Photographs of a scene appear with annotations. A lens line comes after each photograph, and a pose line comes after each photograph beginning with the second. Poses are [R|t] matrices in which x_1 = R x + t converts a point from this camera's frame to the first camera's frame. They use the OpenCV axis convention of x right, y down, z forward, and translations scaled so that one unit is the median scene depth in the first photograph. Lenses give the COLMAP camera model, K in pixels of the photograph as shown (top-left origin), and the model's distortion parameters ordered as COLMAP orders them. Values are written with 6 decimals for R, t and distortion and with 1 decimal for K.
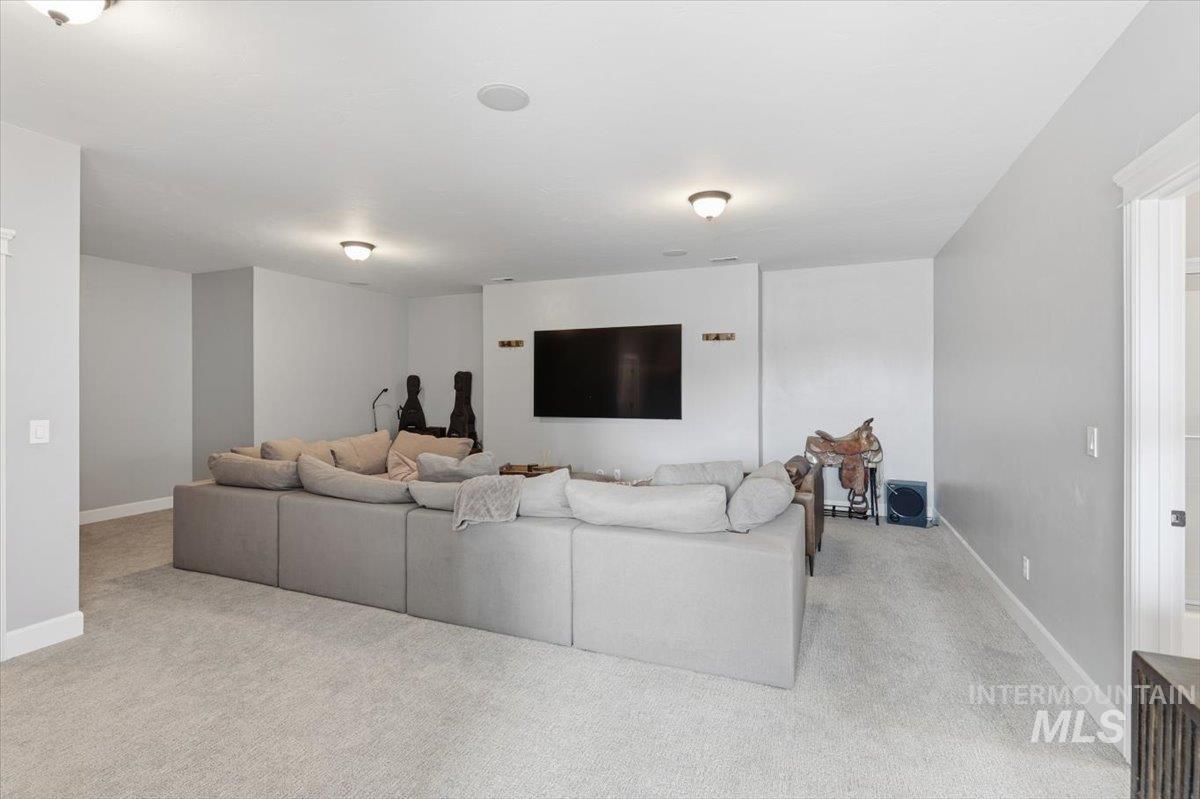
lens RADIAL K [[538.8, 0, 600.3], [0, 538.8, 393.5], [0, 0, 1]] dist [-0.002415, -0.000290]
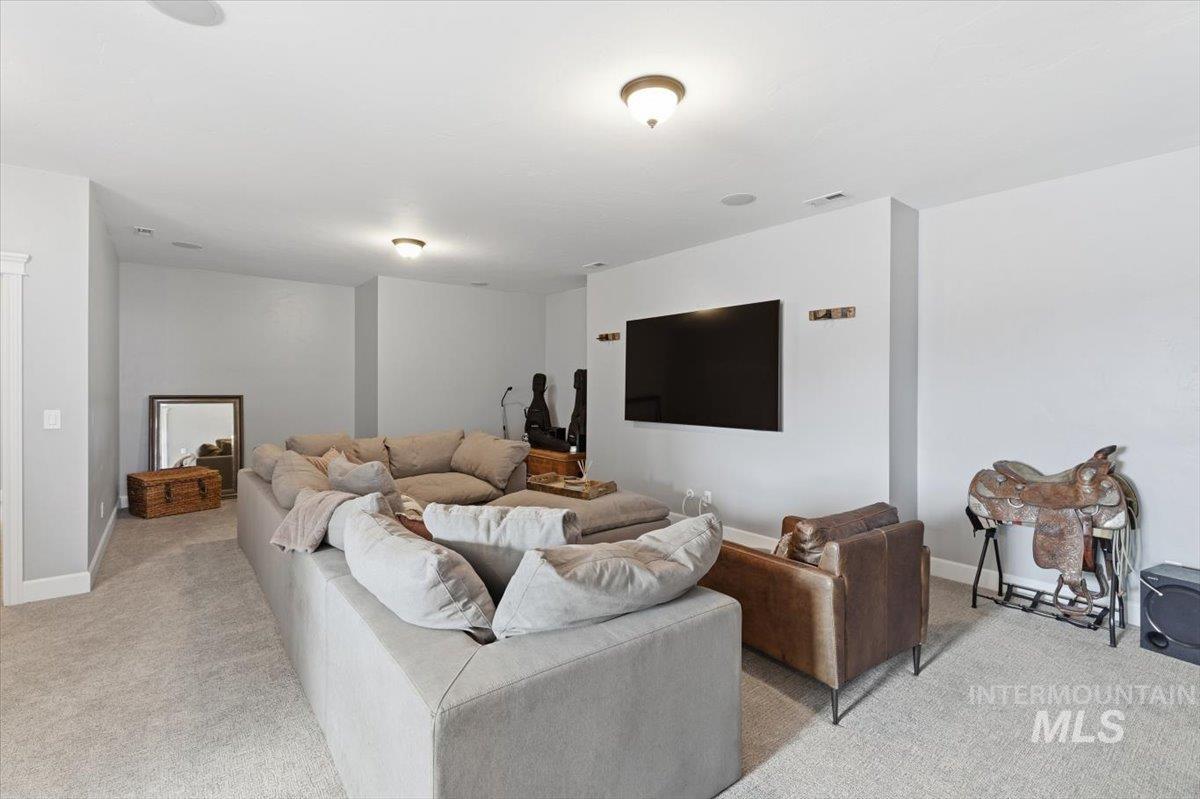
lens RADIAL K [[538.8, 0, 600.3], [0, 538.8, 393.5], [0, 0, 1]] dist [-0.002415, -0.000290]
pose [[0.874935, 0.012308, -0.484085, 0.305464], [-0.012356, 0.999919, 0.003089, -0.002629], [0.484083, 0.003278, 0.875016, 0.266381]]
